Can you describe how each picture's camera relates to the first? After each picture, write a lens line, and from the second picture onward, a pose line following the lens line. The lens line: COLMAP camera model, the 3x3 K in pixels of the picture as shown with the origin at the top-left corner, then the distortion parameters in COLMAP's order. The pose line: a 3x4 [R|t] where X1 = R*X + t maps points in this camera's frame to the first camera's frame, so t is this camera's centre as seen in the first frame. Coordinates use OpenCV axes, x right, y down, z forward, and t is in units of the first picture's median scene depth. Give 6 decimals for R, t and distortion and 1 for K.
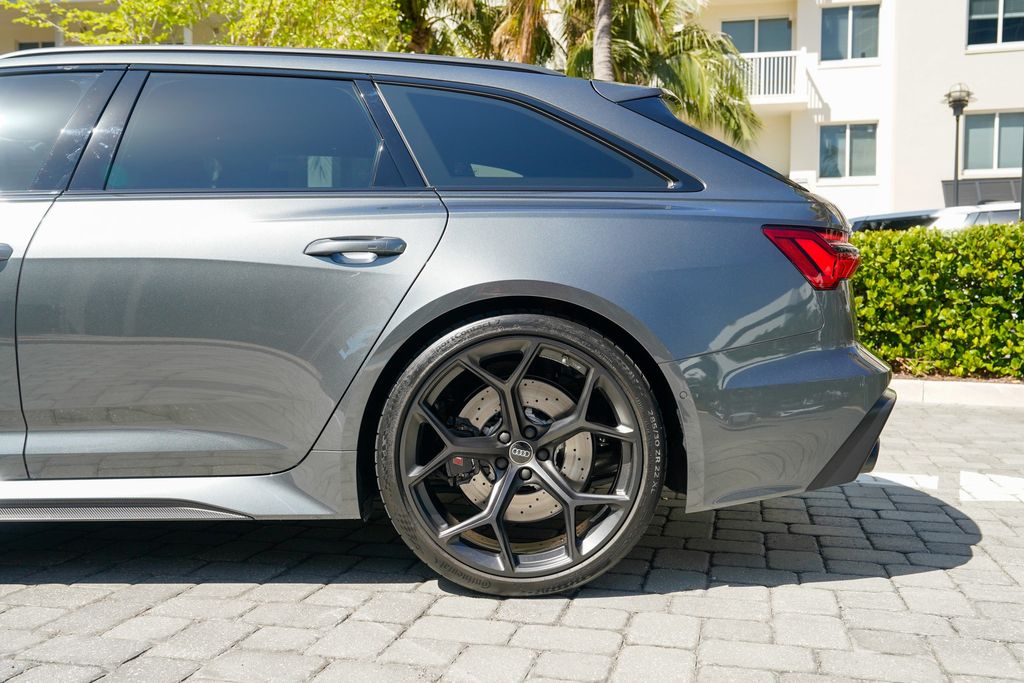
lens RADIAL K [[977.3, 0, 502.3], [0, 977.3, 334.0], [0, 0, 1]] dist [0.032904, 0.000000]
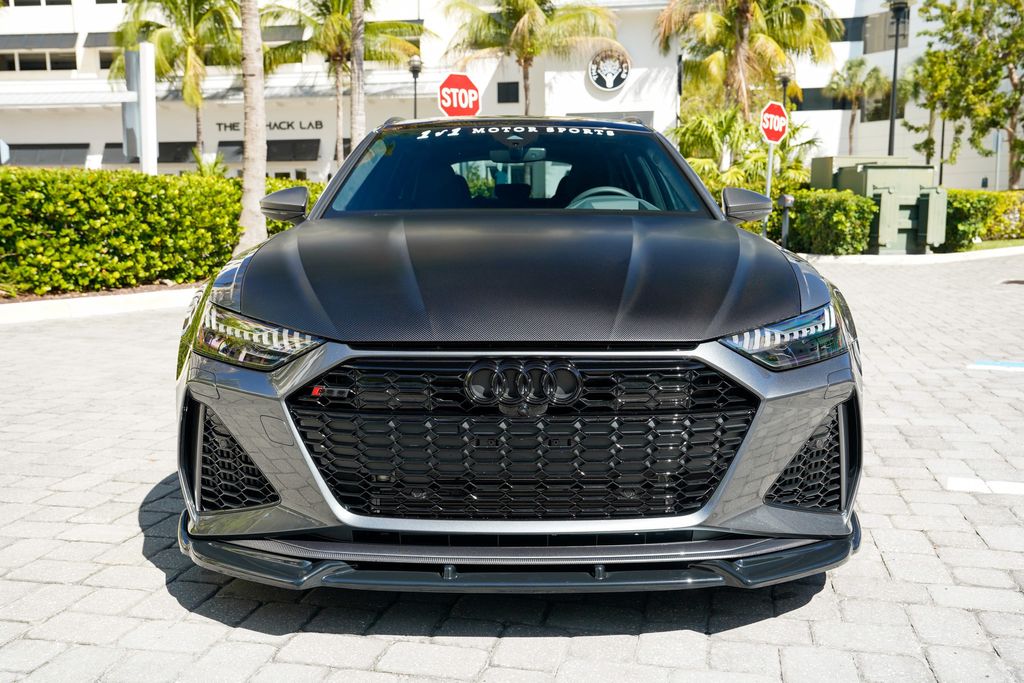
lens RADIAL K [[977.3, 0, 513.6], [0, 977.3, 345.9], [0, 0, 1]] dist [0.032904, 0.000000]
pose [[-0.031742, -0.136409, 0.990144, -1.678059], [0.023176, 0.990276, 0.137170, -0.104854], [-0.999227, 0.027302, -0.028272, 0.999267]]
